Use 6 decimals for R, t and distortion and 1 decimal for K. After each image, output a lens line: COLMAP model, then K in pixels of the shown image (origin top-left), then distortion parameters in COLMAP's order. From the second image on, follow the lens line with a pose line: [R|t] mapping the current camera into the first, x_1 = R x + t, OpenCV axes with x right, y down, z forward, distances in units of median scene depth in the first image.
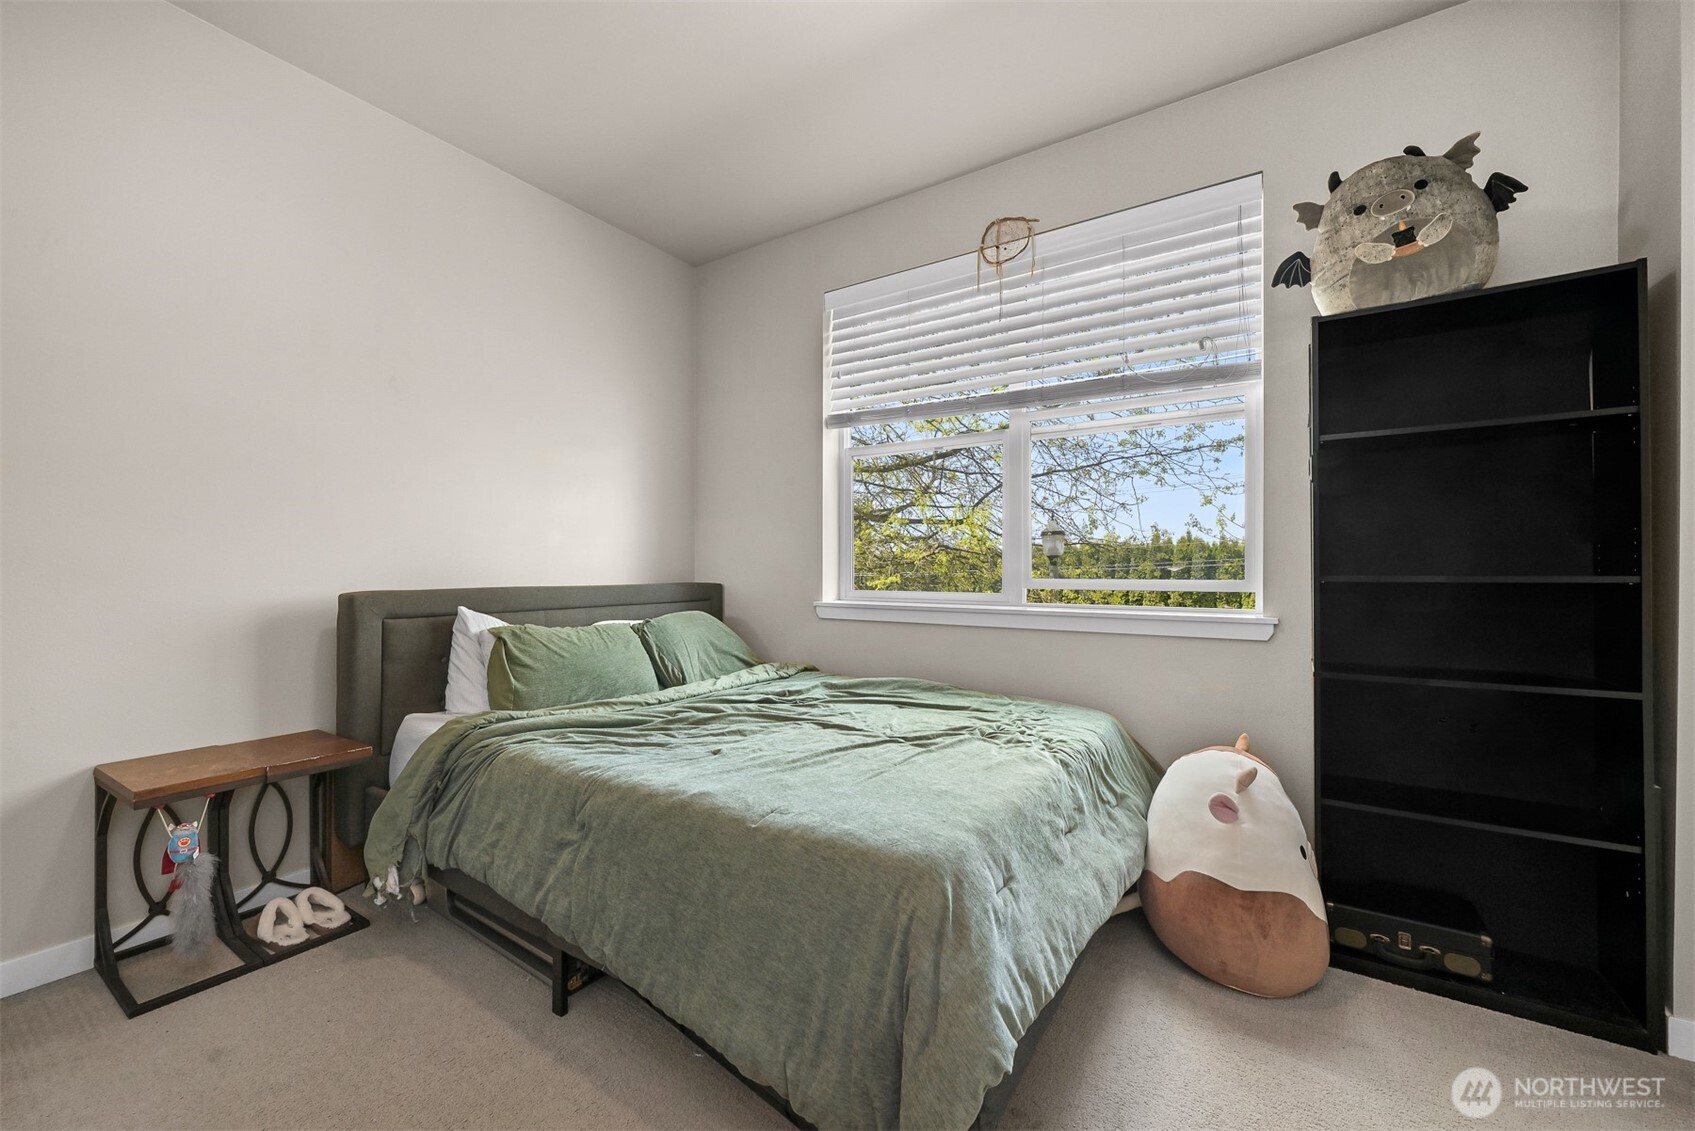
lens RADIAL K [[689.1, 0, 853.9], [0, 689.1, 554.6], [0, 0, 1]] dist [-0.000271, -0.000230]
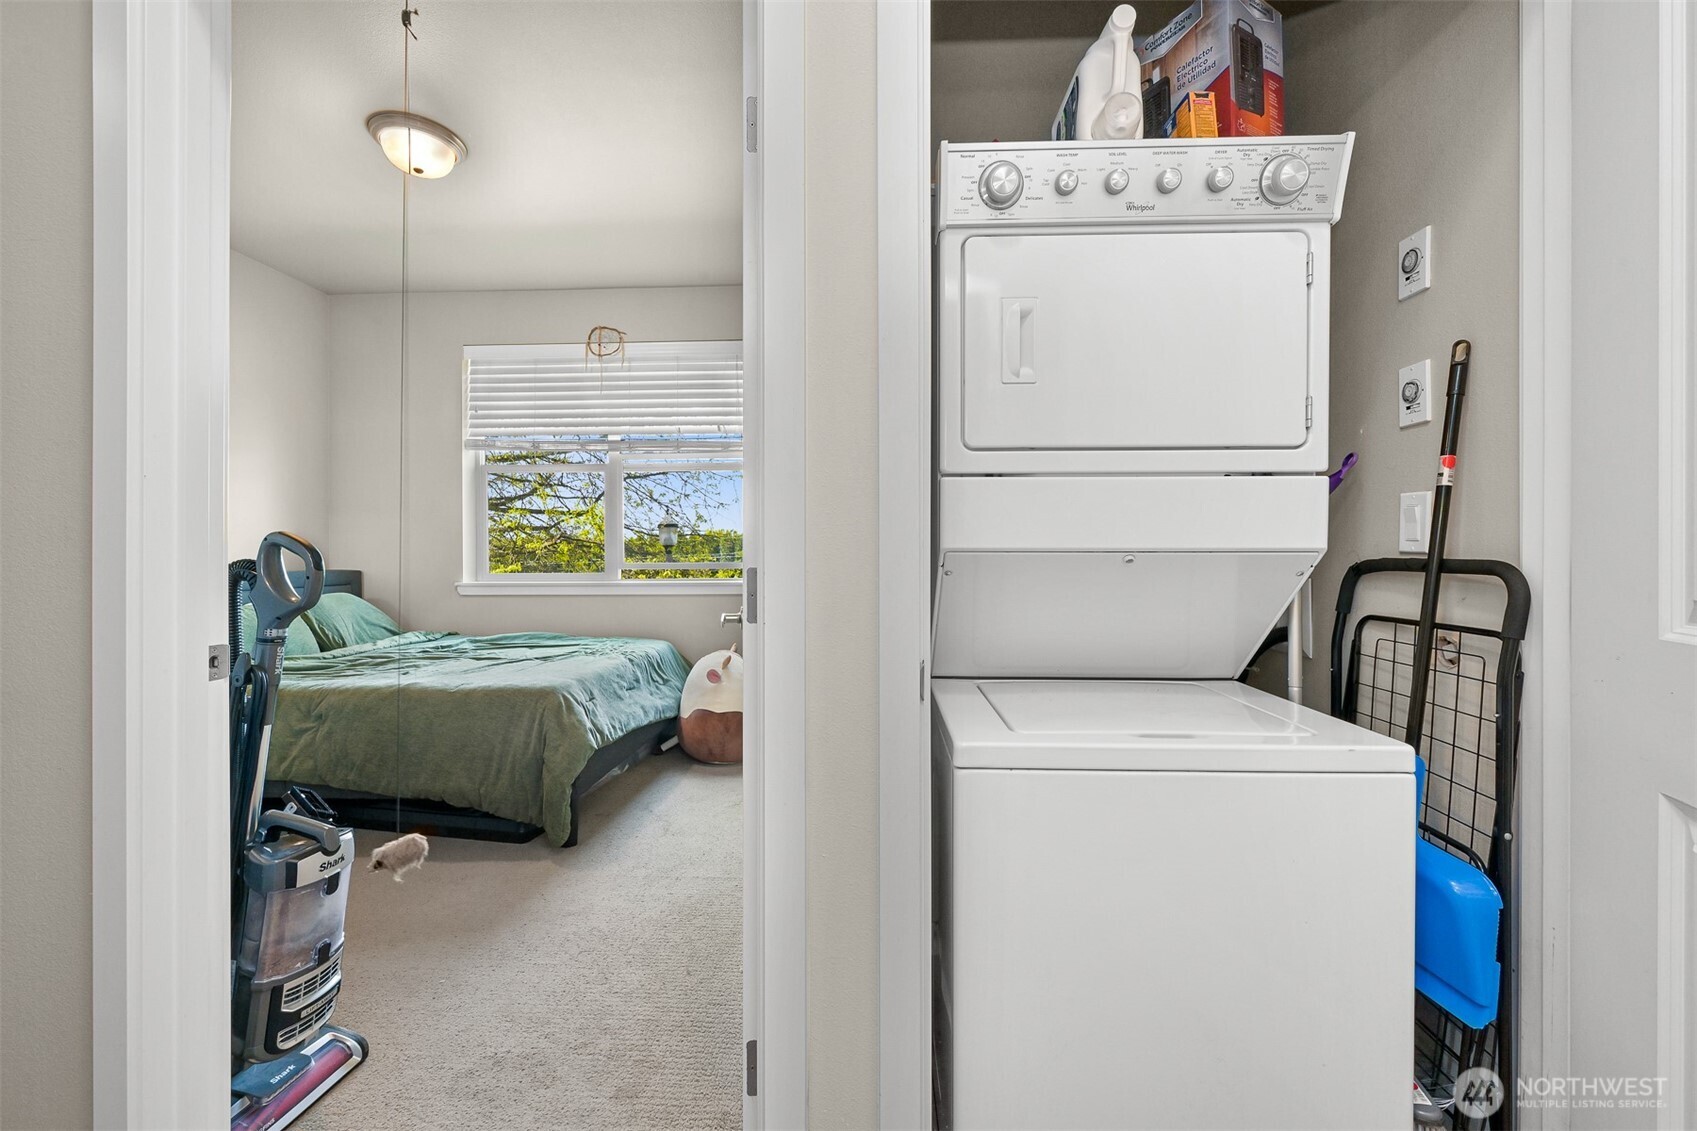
lens RADIAL K [[689.9, 0, 854.9], [0, 689.9, 554.6], [0, 0, 1]] dist [-0.000271, -0.000230]
pose [[0.865895, -0.006014, 0.500190, -0.060891], [-0.002541, 0.999862, 0.016421, -0.008518], [-0.500220, -0.015489, 0.865760, -0.550203]]
